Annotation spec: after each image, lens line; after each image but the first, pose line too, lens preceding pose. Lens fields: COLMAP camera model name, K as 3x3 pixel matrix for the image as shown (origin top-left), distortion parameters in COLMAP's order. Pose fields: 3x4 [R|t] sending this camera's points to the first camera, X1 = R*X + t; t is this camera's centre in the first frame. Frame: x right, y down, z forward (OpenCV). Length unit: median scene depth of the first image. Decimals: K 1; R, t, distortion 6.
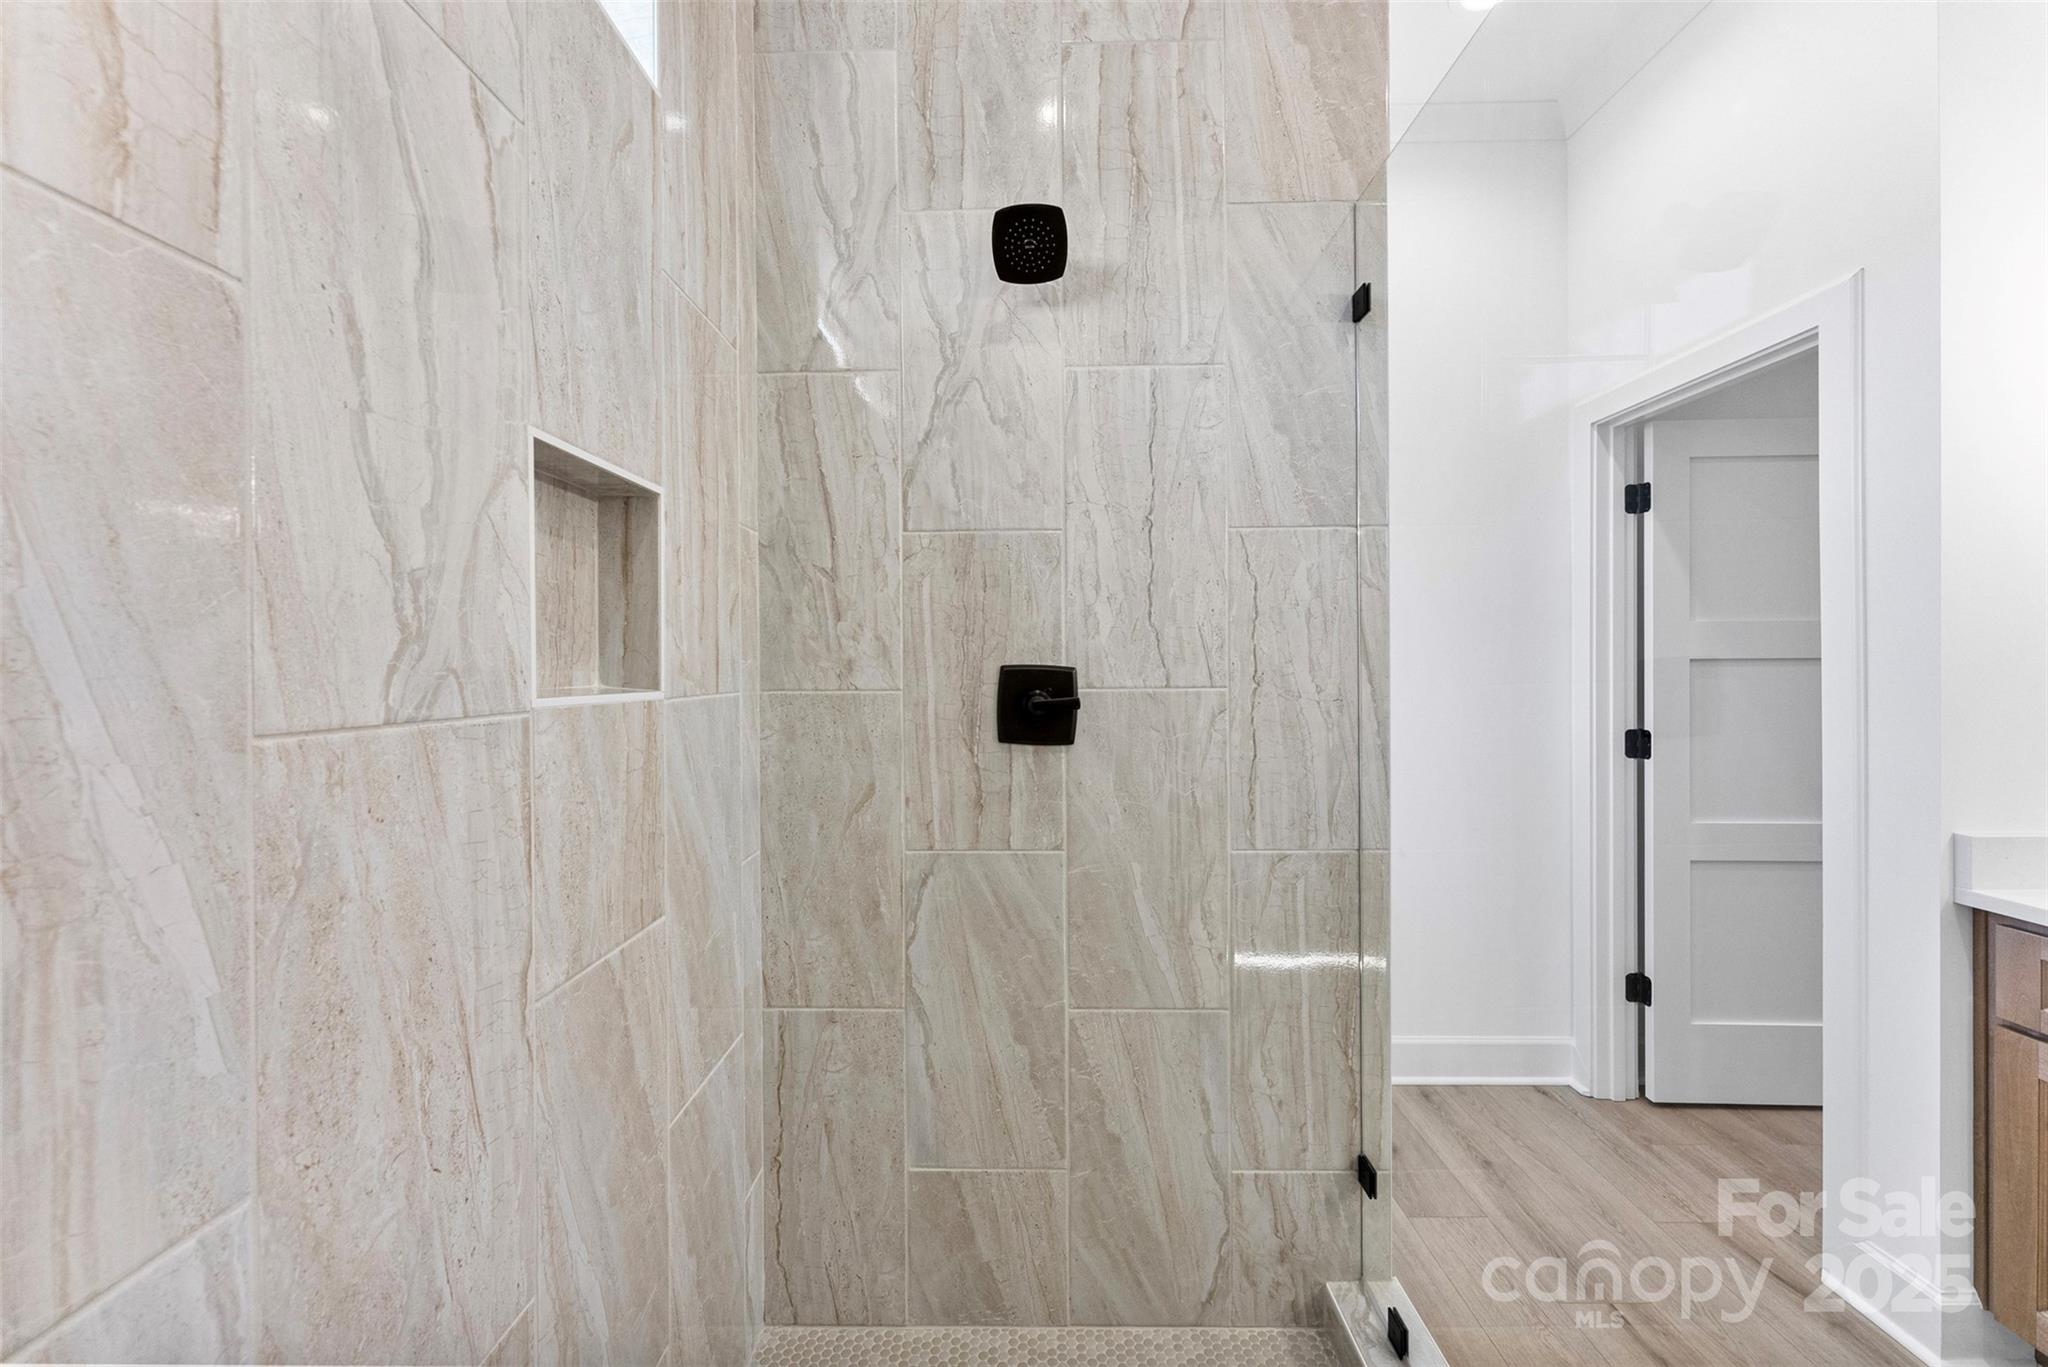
lens RADIAL K [[828.0, 0, 1025.0], [0, 828.0, 665.4], [0, 0, 1]] dist [-0.002994, 0.000916]
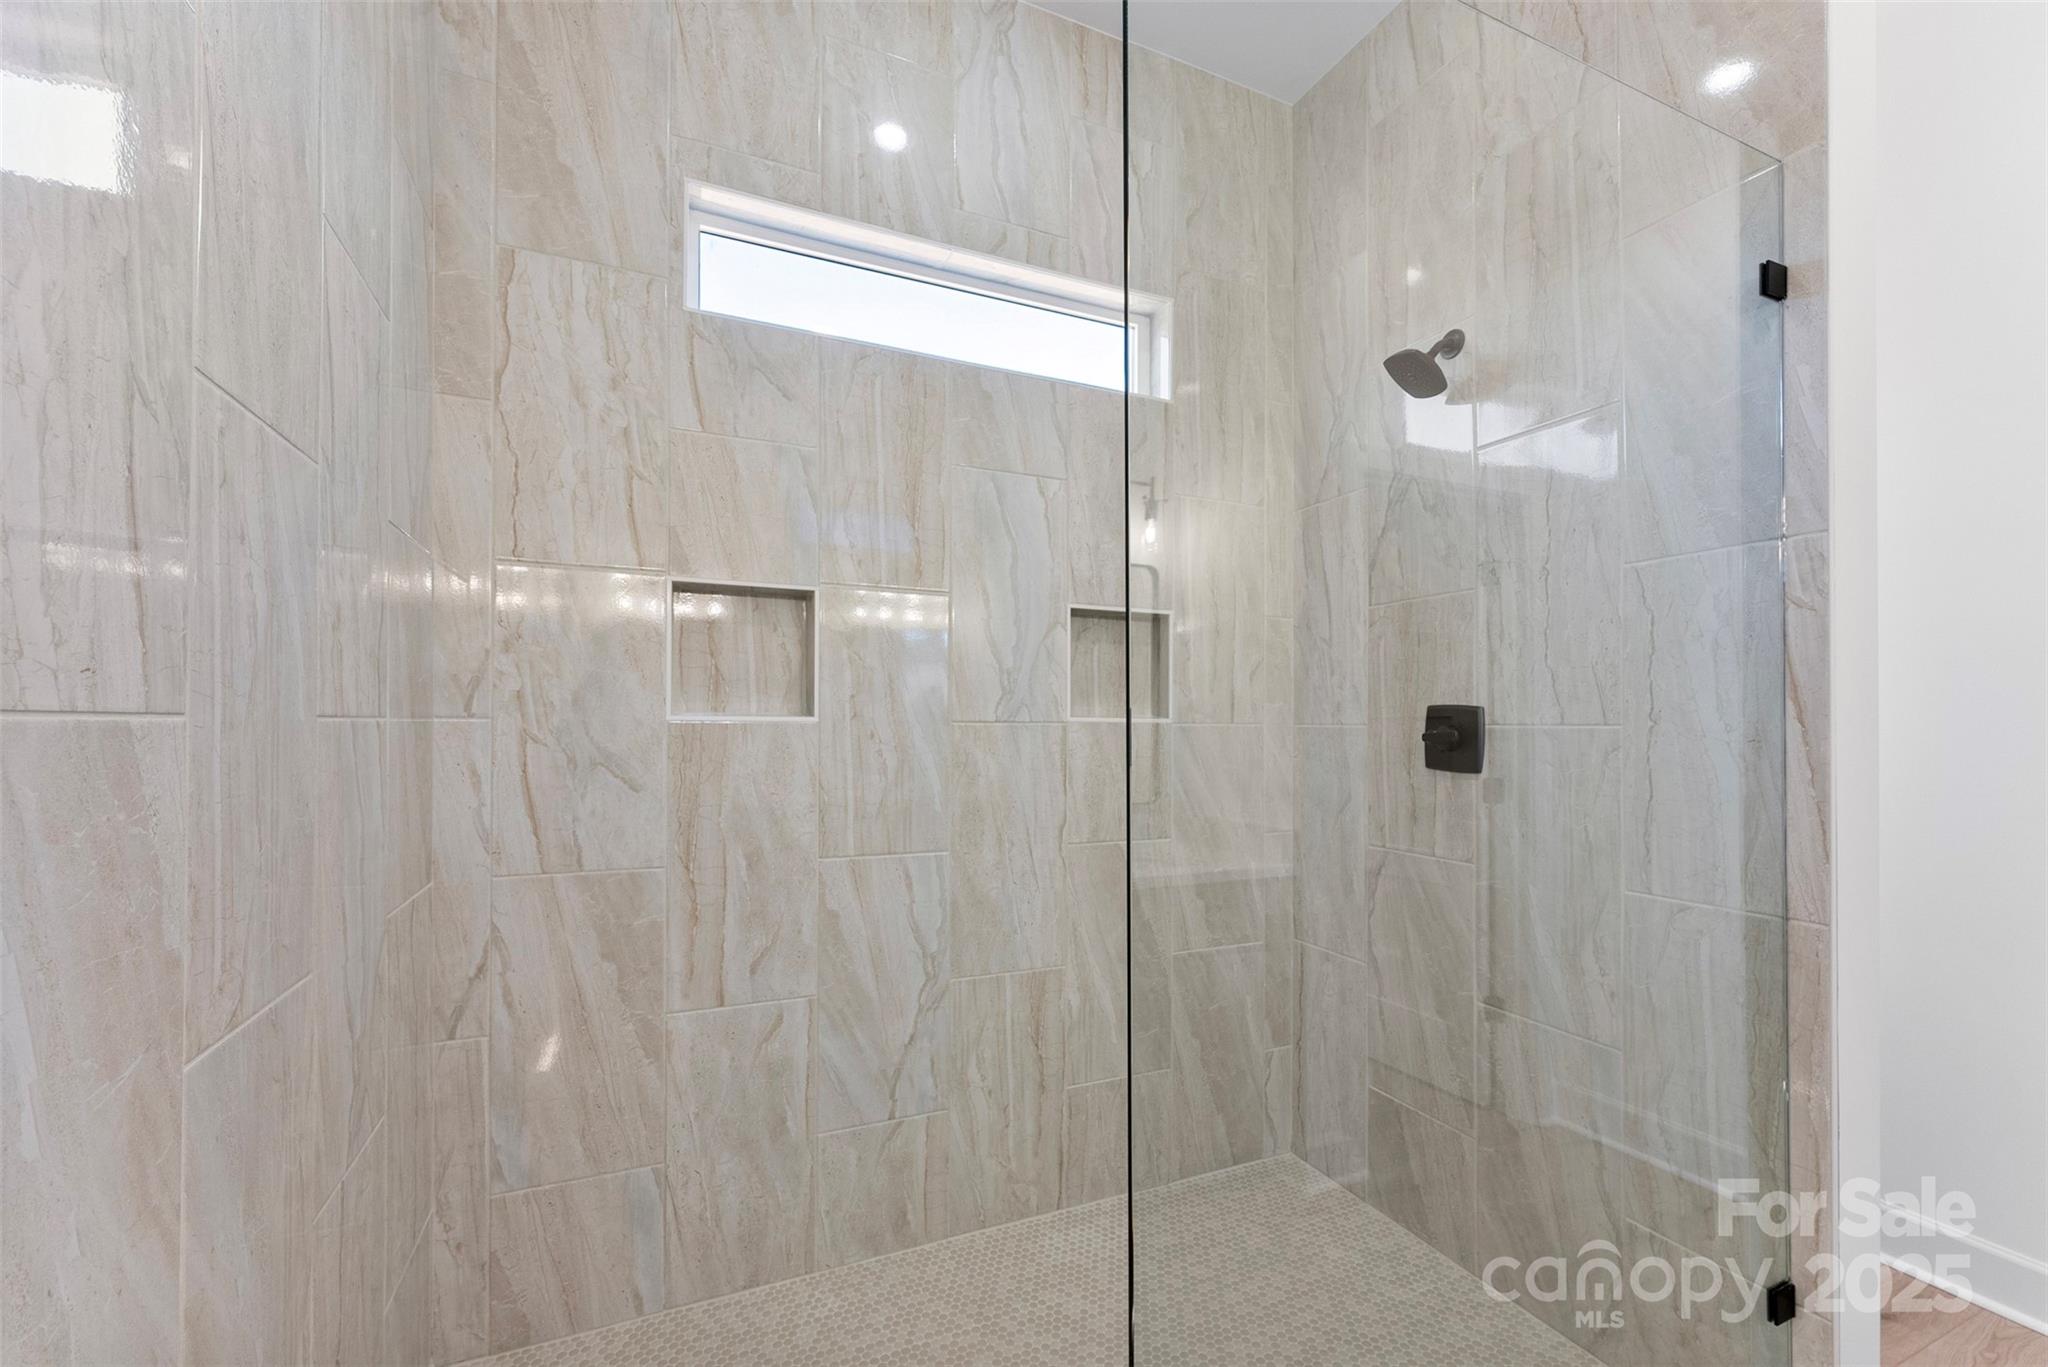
lens RADIAL K [[828.0, 0, 1005.2], [0, 828.0, 719.3], [0, 0, 1]] dist [-0.002994, 0.000916]
pose [[0.402516, 0.004559, -0.915402, 0.854111], [-0.009715, 0.999953, 0.000708, 0.025808], [0.915361, 0.008608, 0.402541, -0.075327]]
